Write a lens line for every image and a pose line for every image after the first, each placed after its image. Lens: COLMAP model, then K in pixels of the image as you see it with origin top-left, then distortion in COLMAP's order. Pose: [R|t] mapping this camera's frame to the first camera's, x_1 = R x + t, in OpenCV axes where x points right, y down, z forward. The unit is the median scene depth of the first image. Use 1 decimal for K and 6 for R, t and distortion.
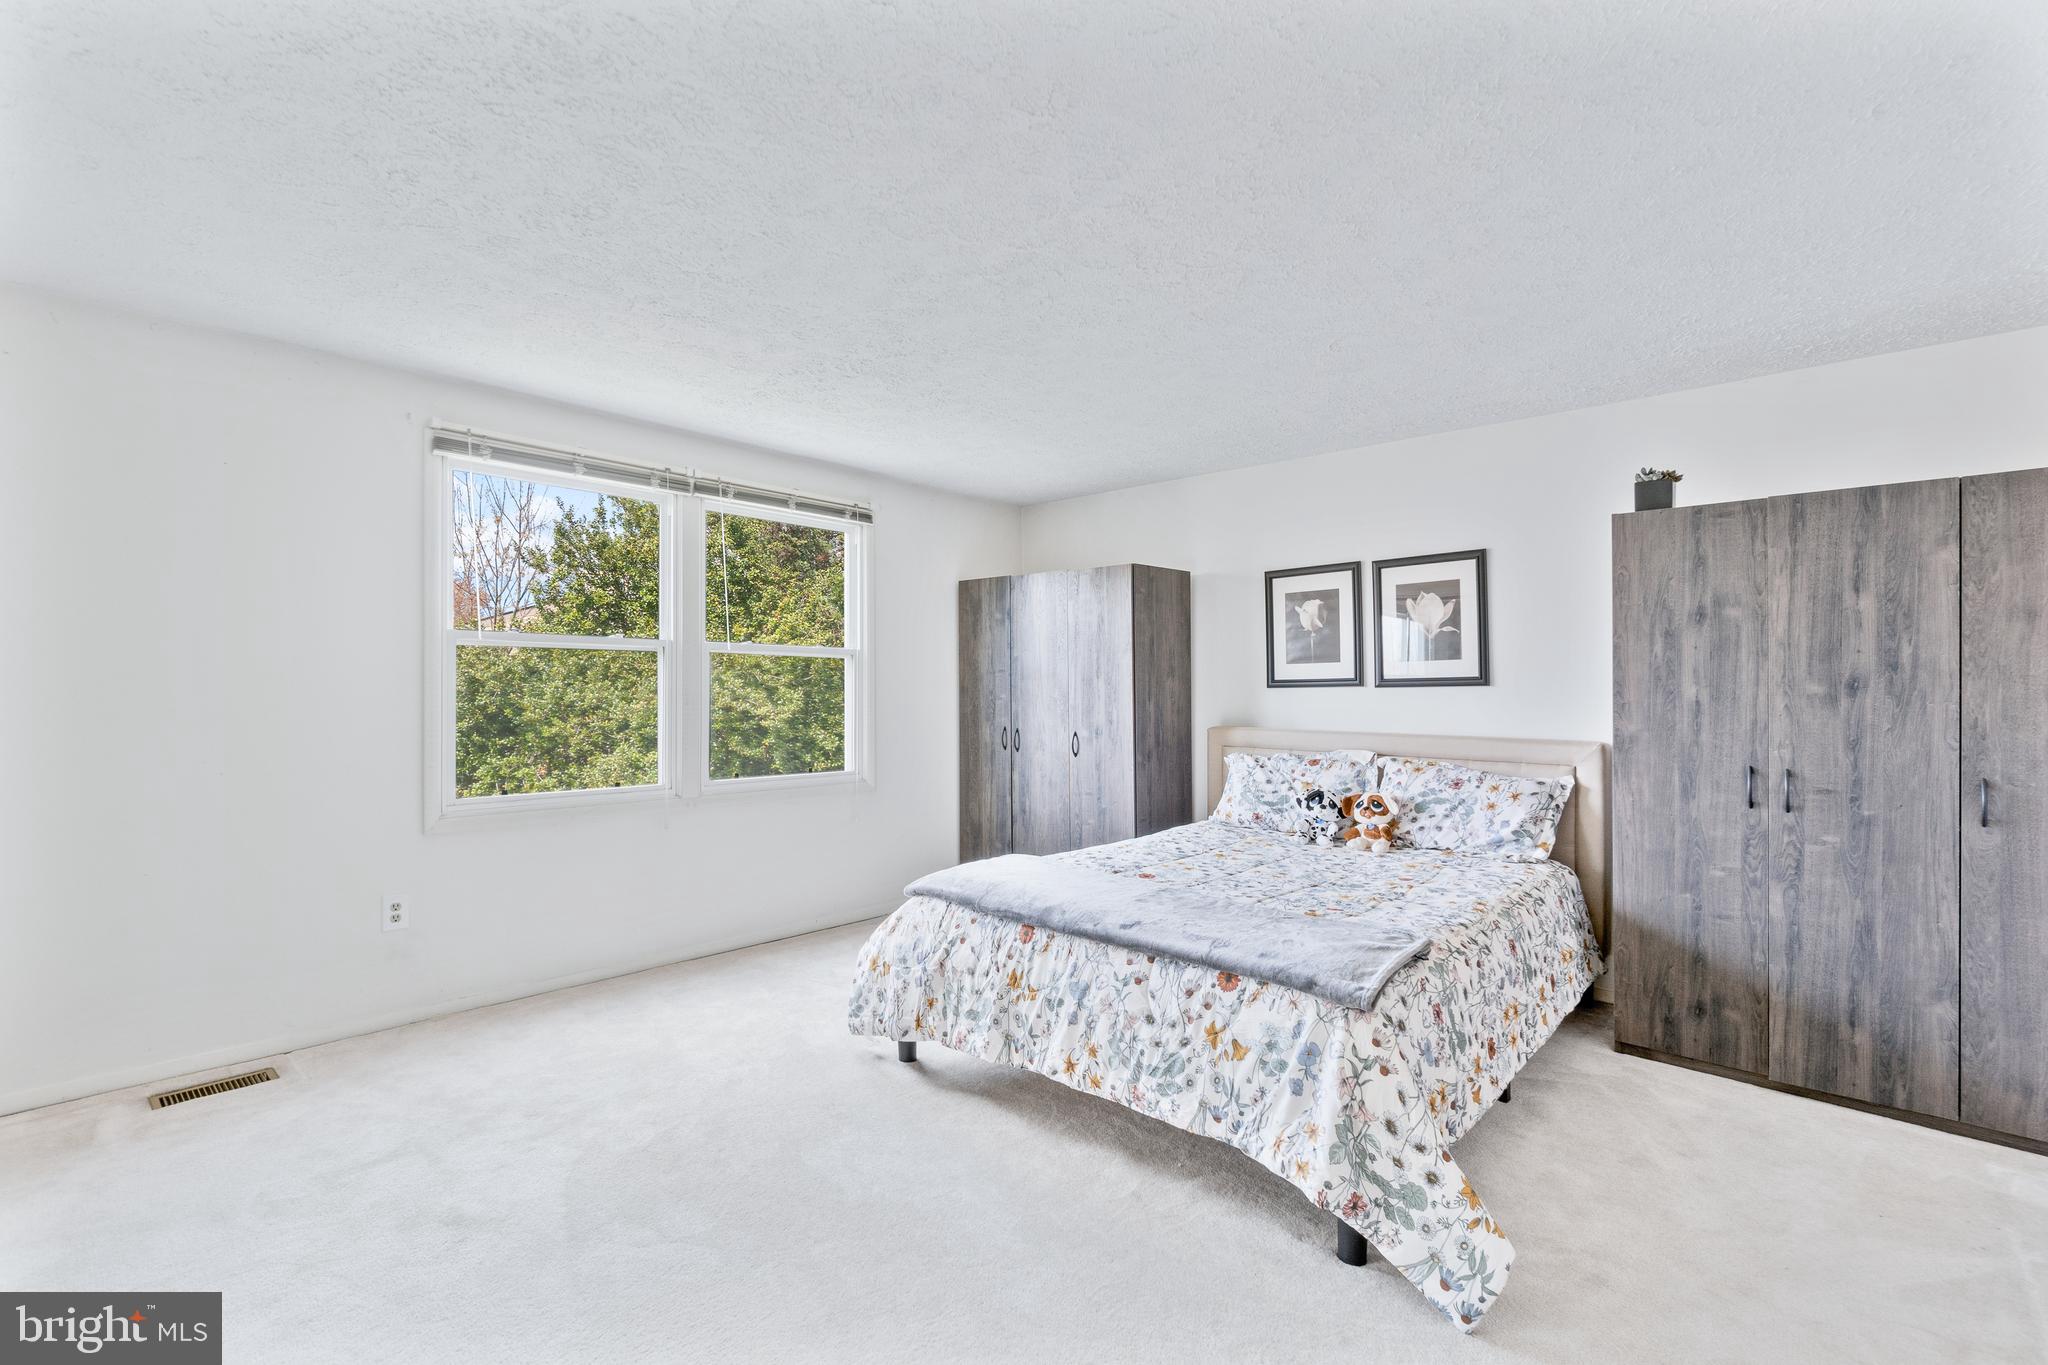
lens RADIAL K [[898.4, 0, 1032.2], [0, 898.4, 701.2], [0, 0, 1]] dist [0.002508, -0.000020]
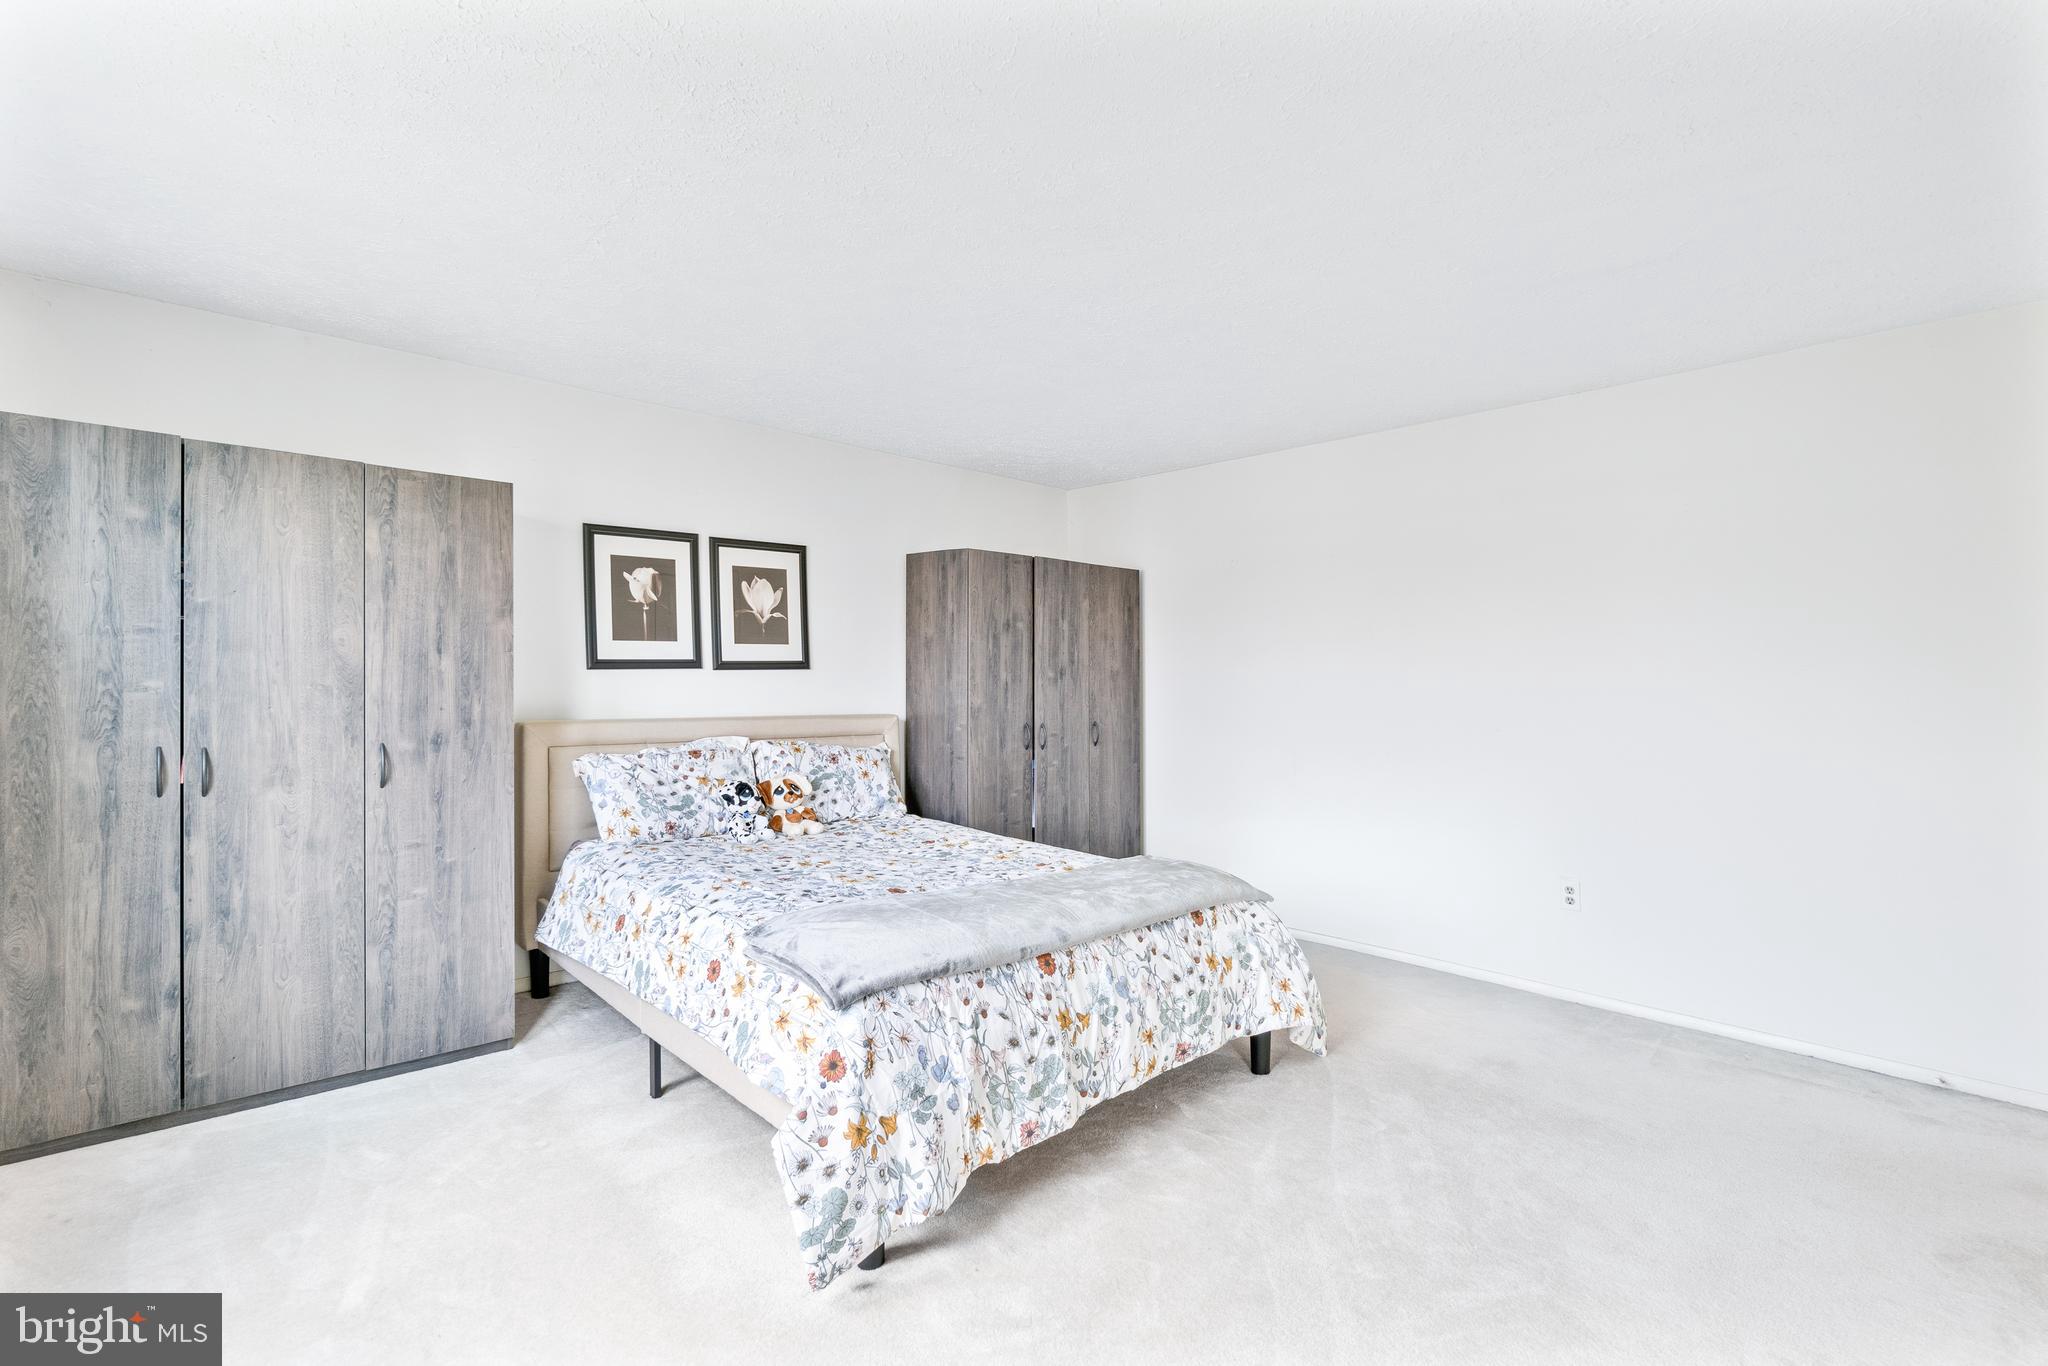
lens RADIAL K [[898.4, 0, 1031.8], [0, 898.4, 661.8], [0, 0, 1]] dist [0.002508, -0.000020]
pose [[0.100539, 0.012107, 0.994859, -0.561276], [0.003800, 0.999914, -0.012553, -0.011449], [-0.994926, 0.005042, 0.100485, 0.604633]]
